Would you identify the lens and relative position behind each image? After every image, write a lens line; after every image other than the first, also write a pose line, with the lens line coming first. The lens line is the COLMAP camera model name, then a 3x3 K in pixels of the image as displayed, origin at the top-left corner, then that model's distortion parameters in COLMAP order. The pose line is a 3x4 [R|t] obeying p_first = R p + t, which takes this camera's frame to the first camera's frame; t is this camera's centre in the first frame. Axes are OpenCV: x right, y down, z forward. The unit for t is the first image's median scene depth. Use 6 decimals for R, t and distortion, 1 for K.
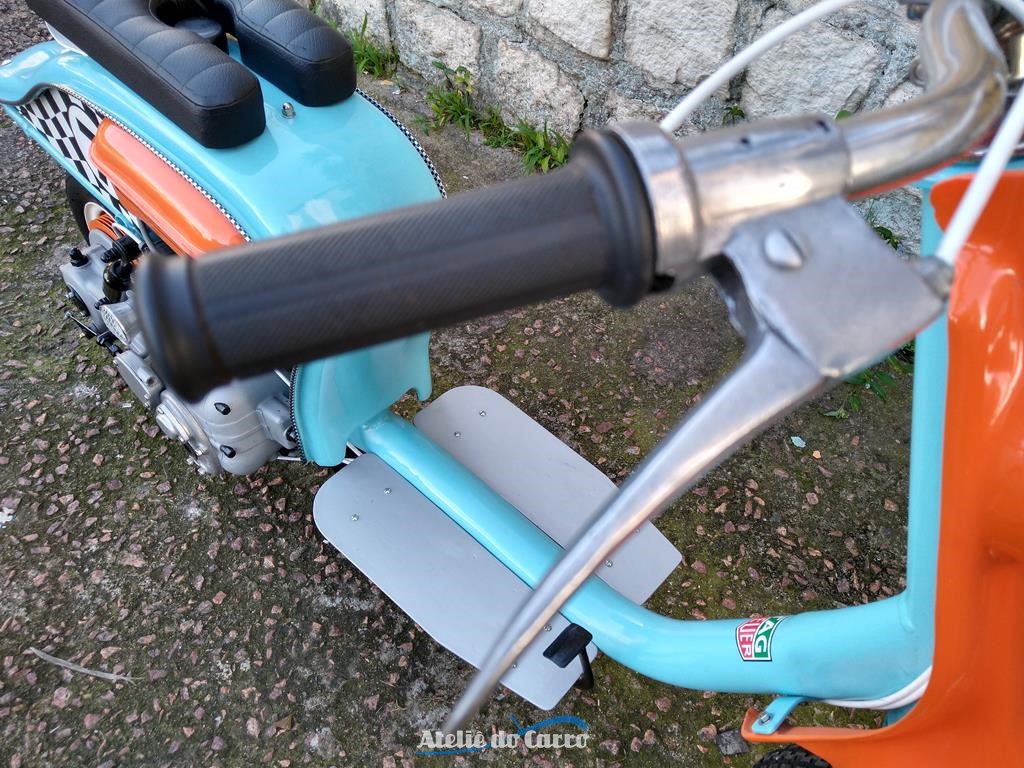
lens RADIAL K [[795.1, 0, 515.9], [0, 795.1, 382.7], [0, 0, 1]] dist [0.008647, 0.001252]
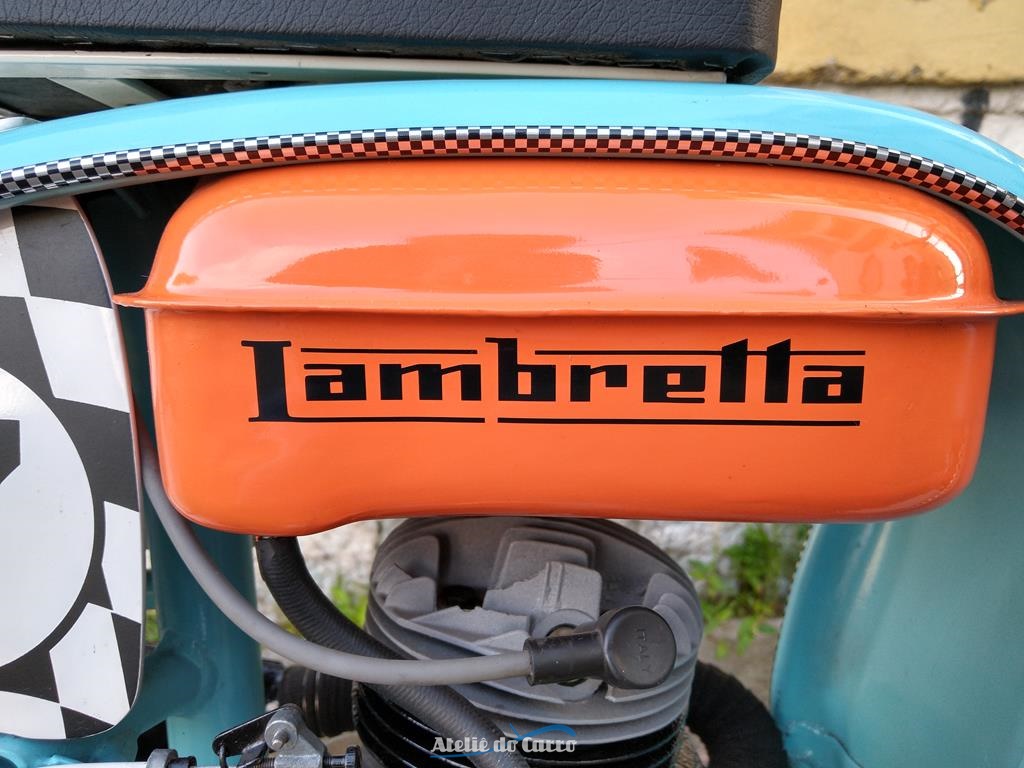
lens RADIAL K [[805.8, 0, 509.7], [0, 805.8, 378.8], [0, 0, 1]] dist [0.043371, -0.066744]
pose [[0.733618, -0.172125, 0.657402, -0.423556], [0.560248, 0.700708, -0.441736, -0.059663], [-0.384614, 0.692373, 0.610485, 0.544450]]
